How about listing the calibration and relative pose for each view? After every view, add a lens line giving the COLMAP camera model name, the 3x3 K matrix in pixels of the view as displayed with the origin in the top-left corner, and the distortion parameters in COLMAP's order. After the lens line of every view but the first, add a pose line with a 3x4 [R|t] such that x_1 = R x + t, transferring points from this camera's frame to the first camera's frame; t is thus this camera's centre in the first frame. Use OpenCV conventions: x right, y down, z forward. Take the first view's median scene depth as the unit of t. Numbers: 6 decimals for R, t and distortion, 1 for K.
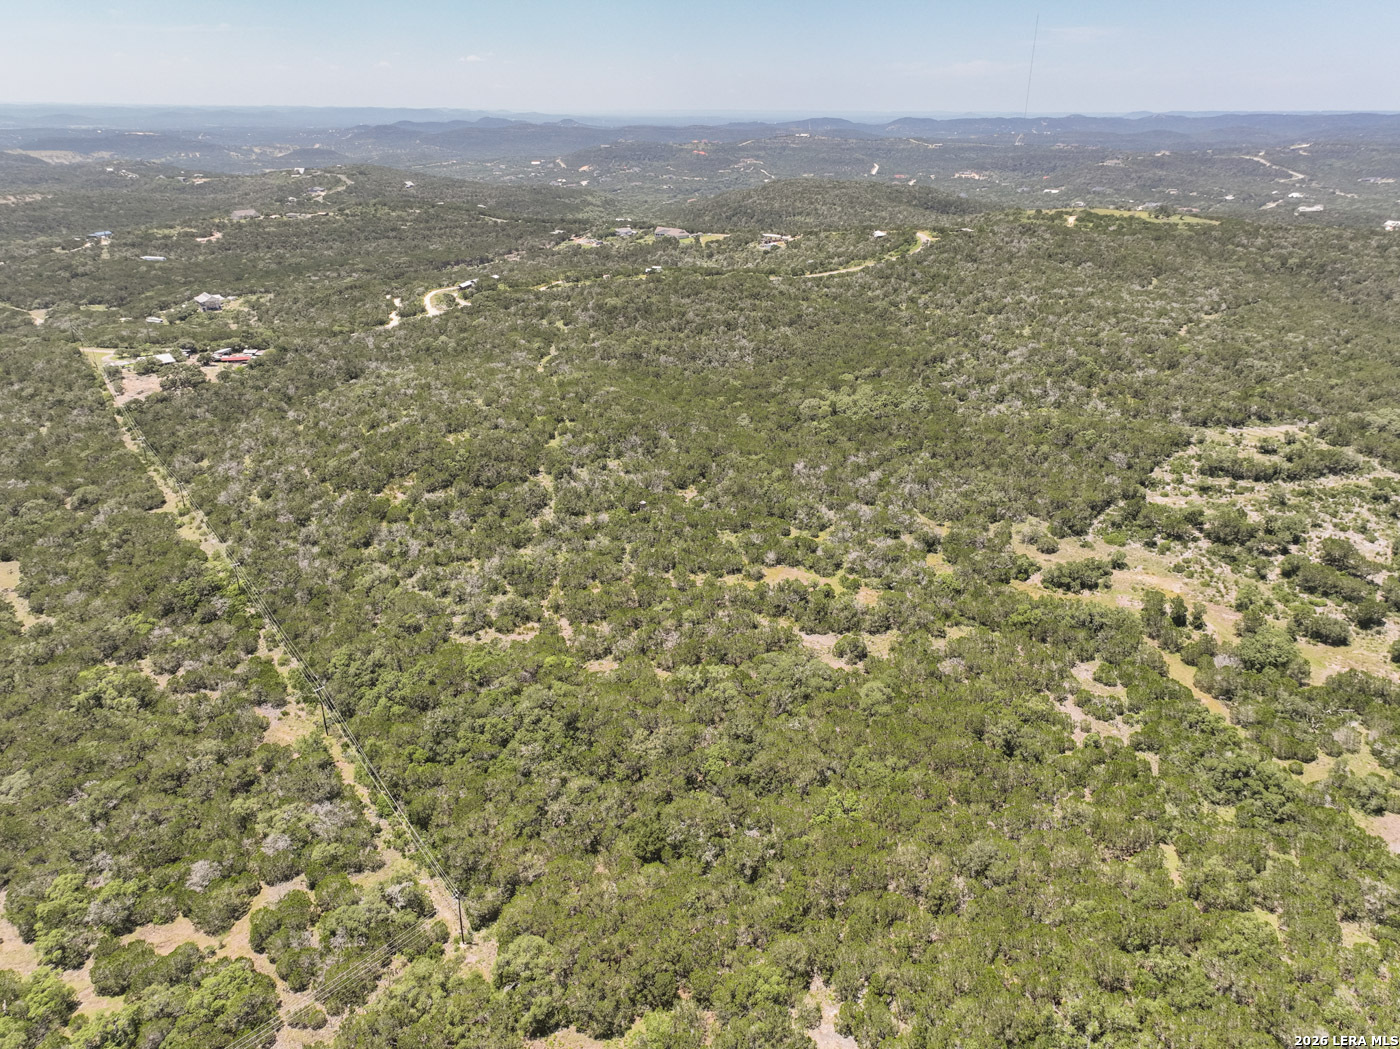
lens RADIAL K [[984.6, 0, 700.0], [0, 984.6, 524.5], [0, 0, 1]] dist [-0.002411, 0.020656]
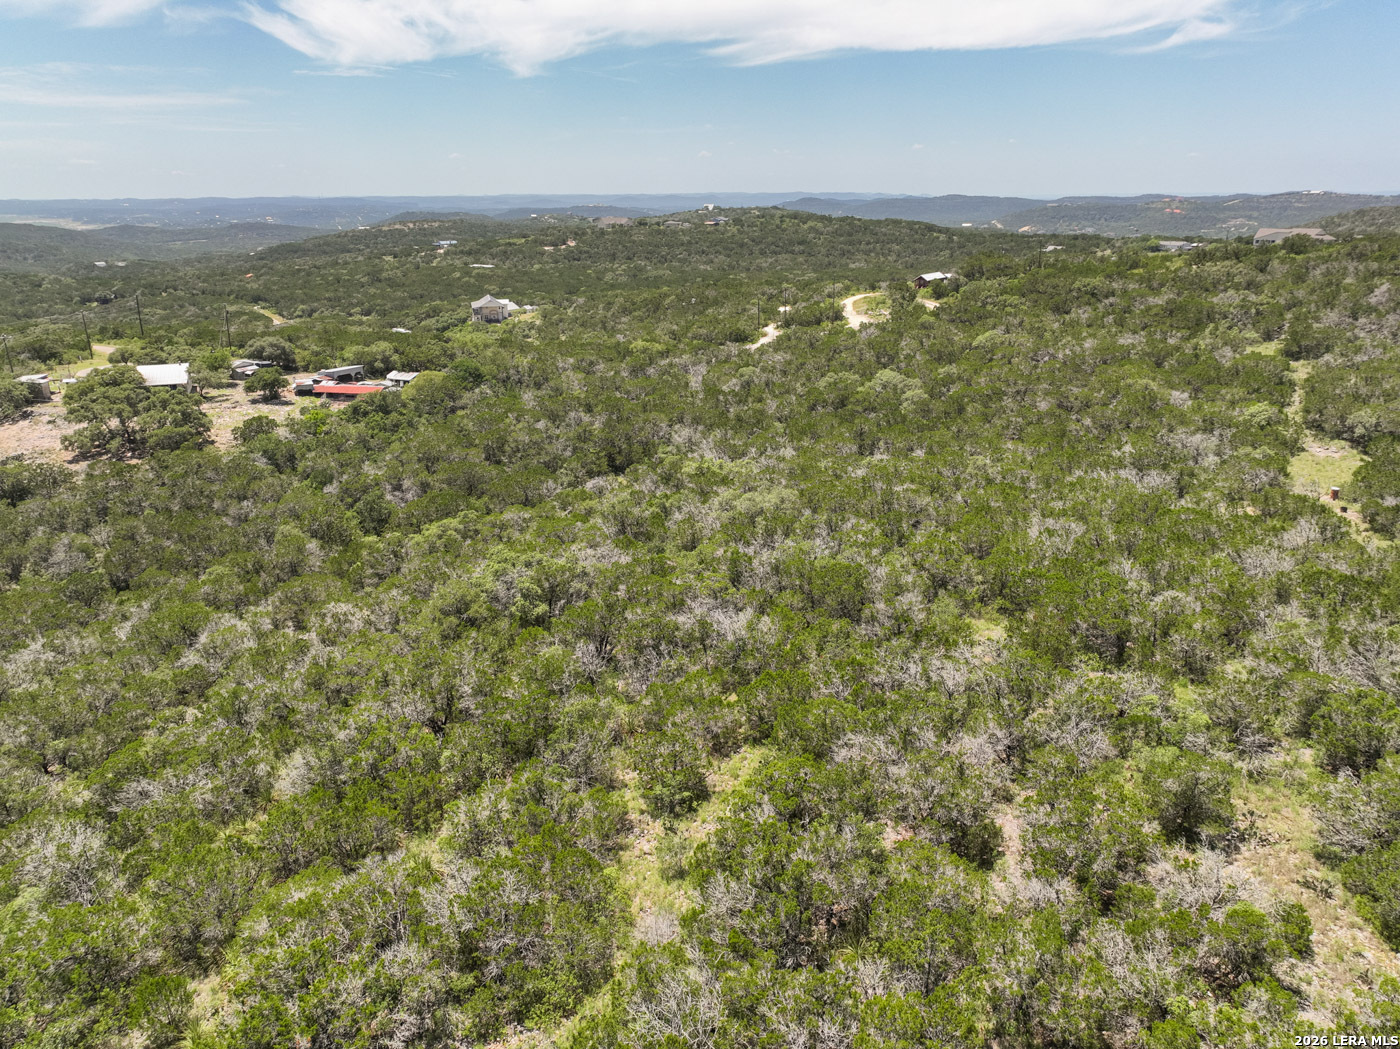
lens RADIAL K [[984.6, 0, 700.0], [0, 984.6, 524.5], [0, 0, 1]] dist [-0.002411, 0.020656]
pose [[0.923261, 0.114251, -0.366790, -0.183456], [-0.142473, 0.988498, -0.050718, -0.106964], [0.356777, 0.099084, 0.928920, 0.640512]]
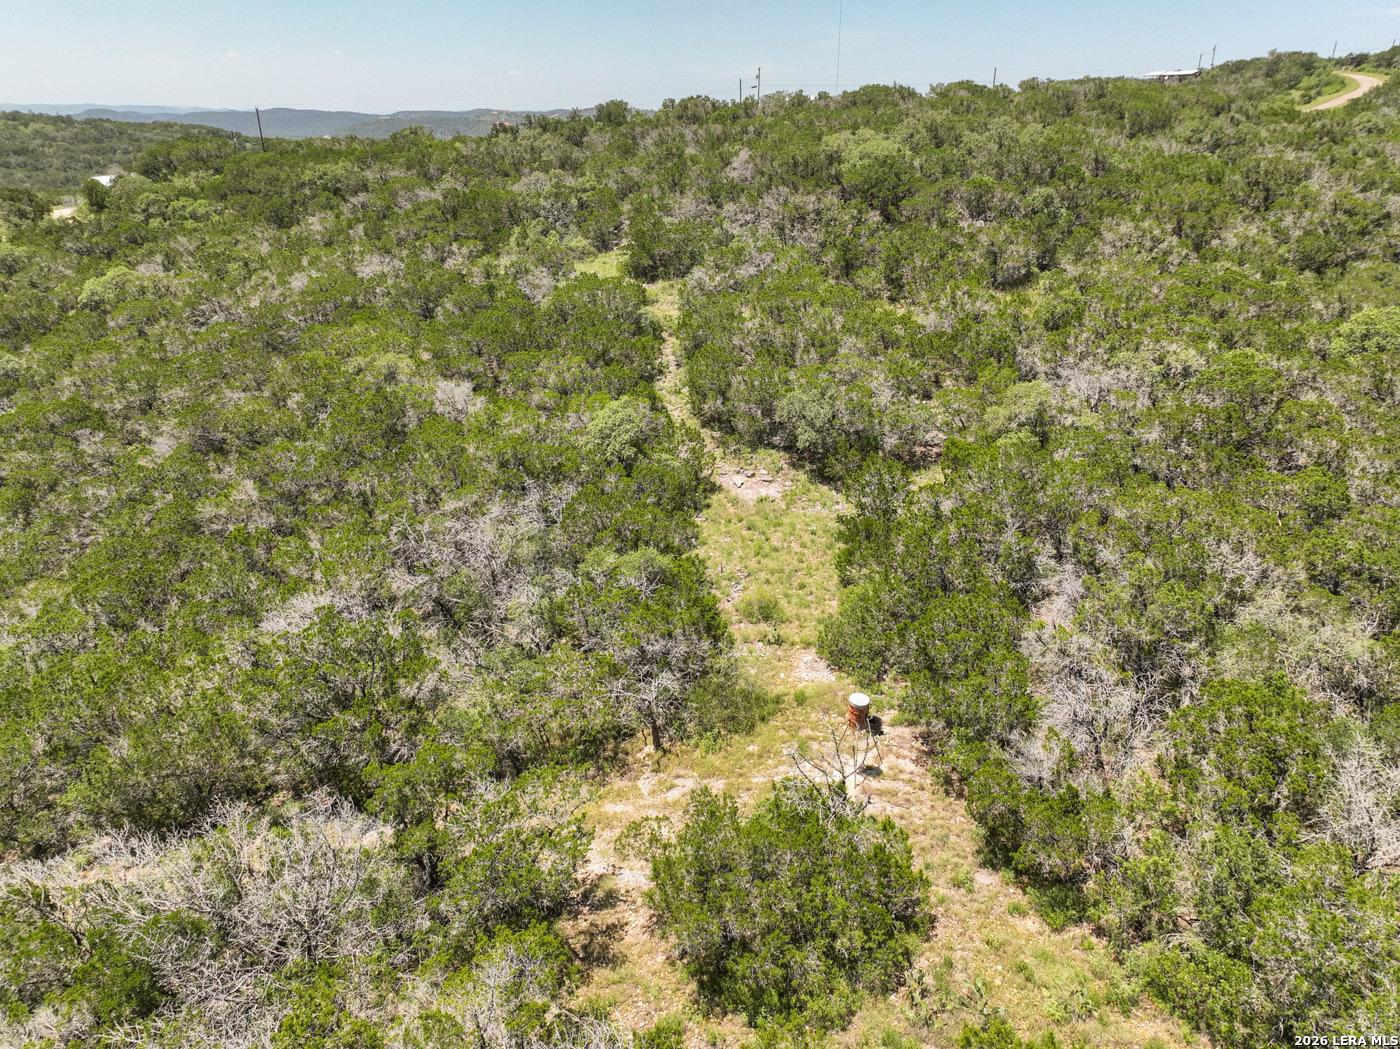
lens RADIAL K [[984.6, 0, 700.0], [0, 984.6, 524.5], [0, 0, 1]] dist [-0.002411, 0.020656]
pose [[0.977020, -0.087352, 0.194427, -0.161586], [0.087614, 0.996128, 0.007271, -0.154256], [-0.194309, 0.009931, 0.980890, 0.803975]]
